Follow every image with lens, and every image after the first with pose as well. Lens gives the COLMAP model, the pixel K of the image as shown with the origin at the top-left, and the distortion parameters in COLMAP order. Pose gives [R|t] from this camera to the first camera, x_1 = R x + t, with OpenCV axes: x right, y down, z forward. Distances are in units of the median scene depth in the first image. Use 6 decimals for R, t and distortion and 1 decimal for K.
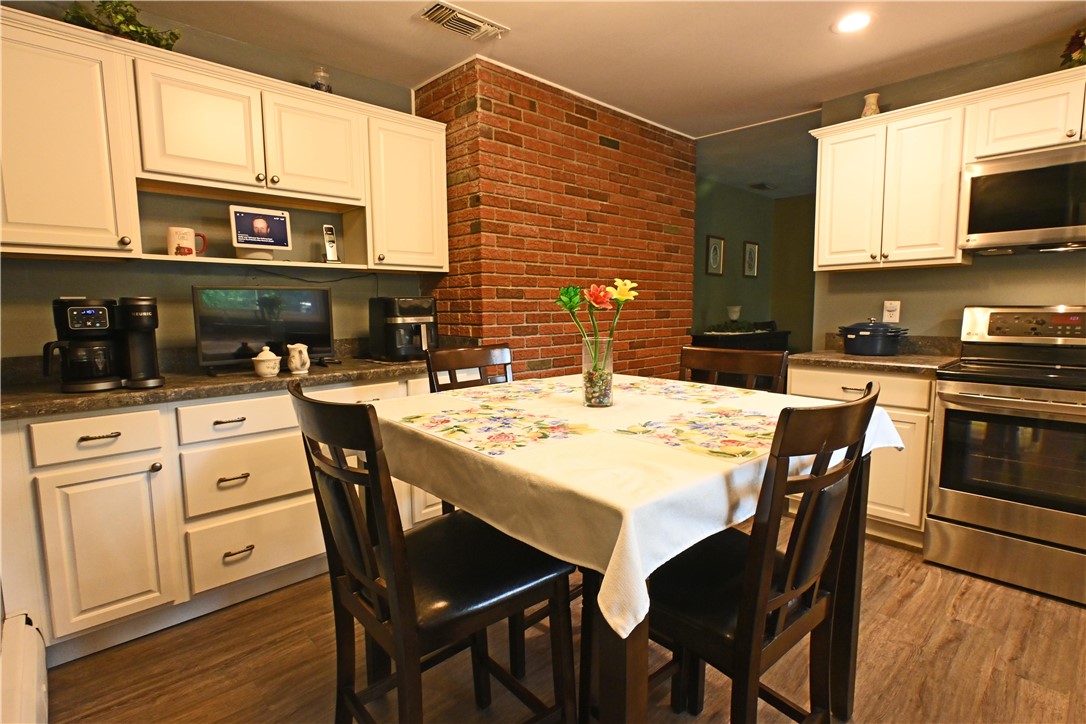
lens RADIAL K [[543.1, 0, 538.0], [0, 543.1, 364.1], [0, 0, 1]] dist [-0.003253, 0.002622]
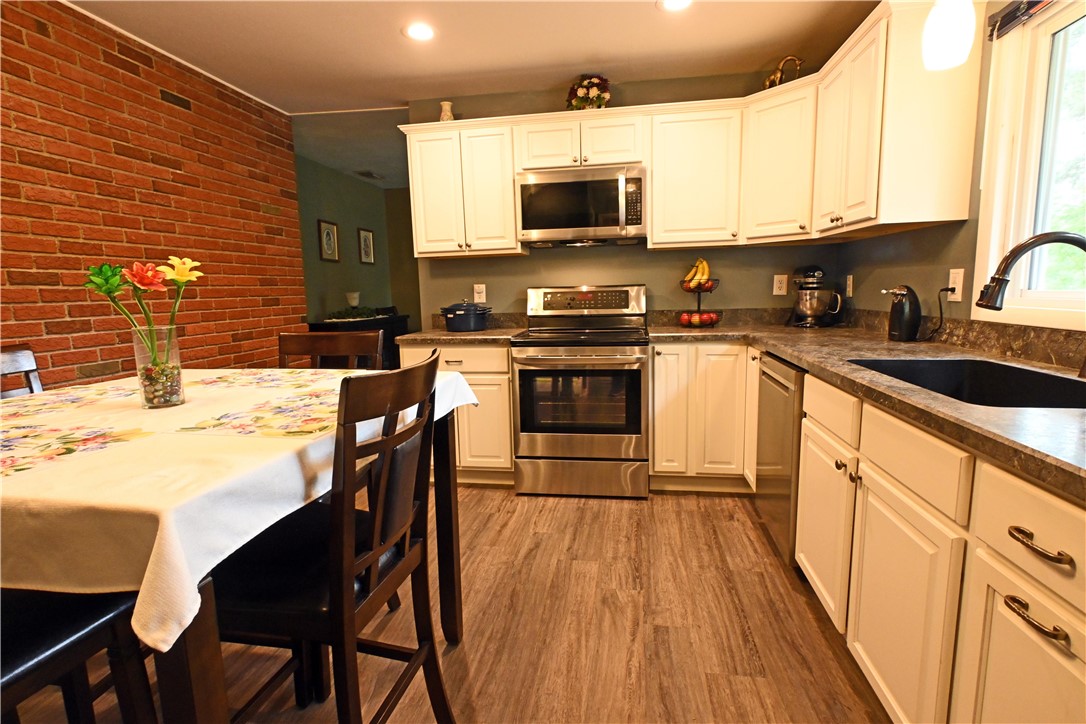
lens RADIAL K [[543.1, 0, 551.3], [0, 543.1, 363.1], [0, 0, 1]] dist [-0.003253, 0.002622]
pose [[0.782911, -0.097158, 0.614500, 0.041297], [0.085174, 0.995169, 0.048828, 0.011882], [-0.616275, 0.014111, 0.787404, -0.026874]]
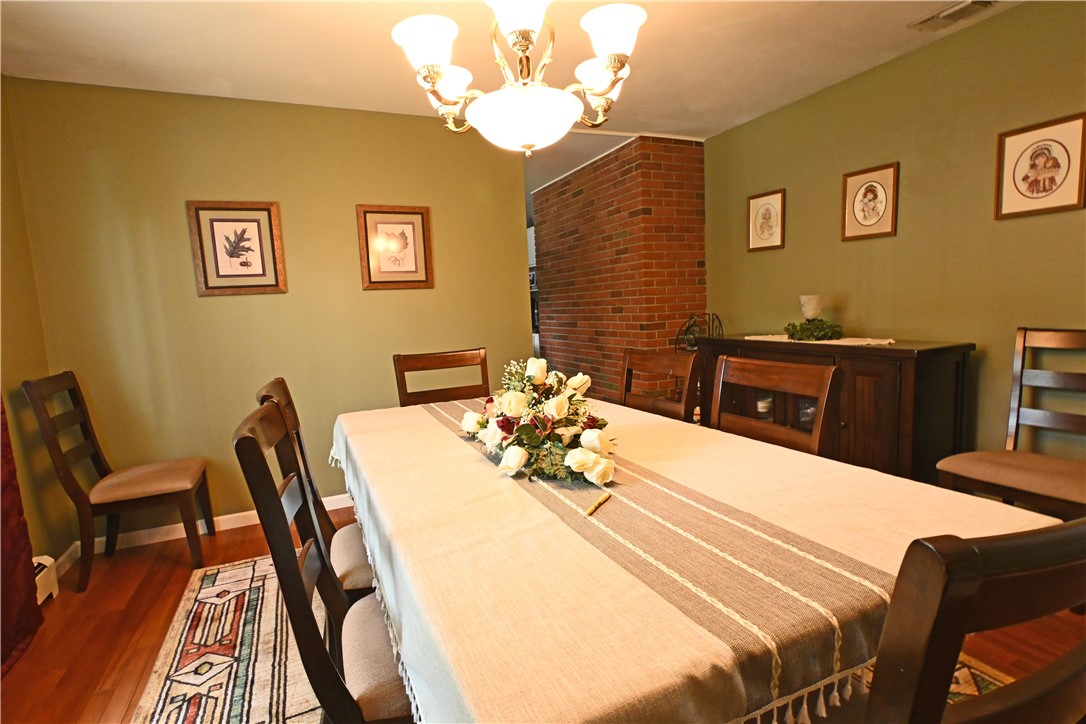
lens RADIAL K [[543.1, 0, 542.5], [0, 543.1, 360.3], [0, 0, 1]] dist [-0.003253, 0.002622]
pose [[-0.327980, 0.120546, -0.936962, 2.172718], [-0.048789, 0.988340, 0.144235, -0.226880], [0.943424, 0.093020, -0.318274, 1.931362]]
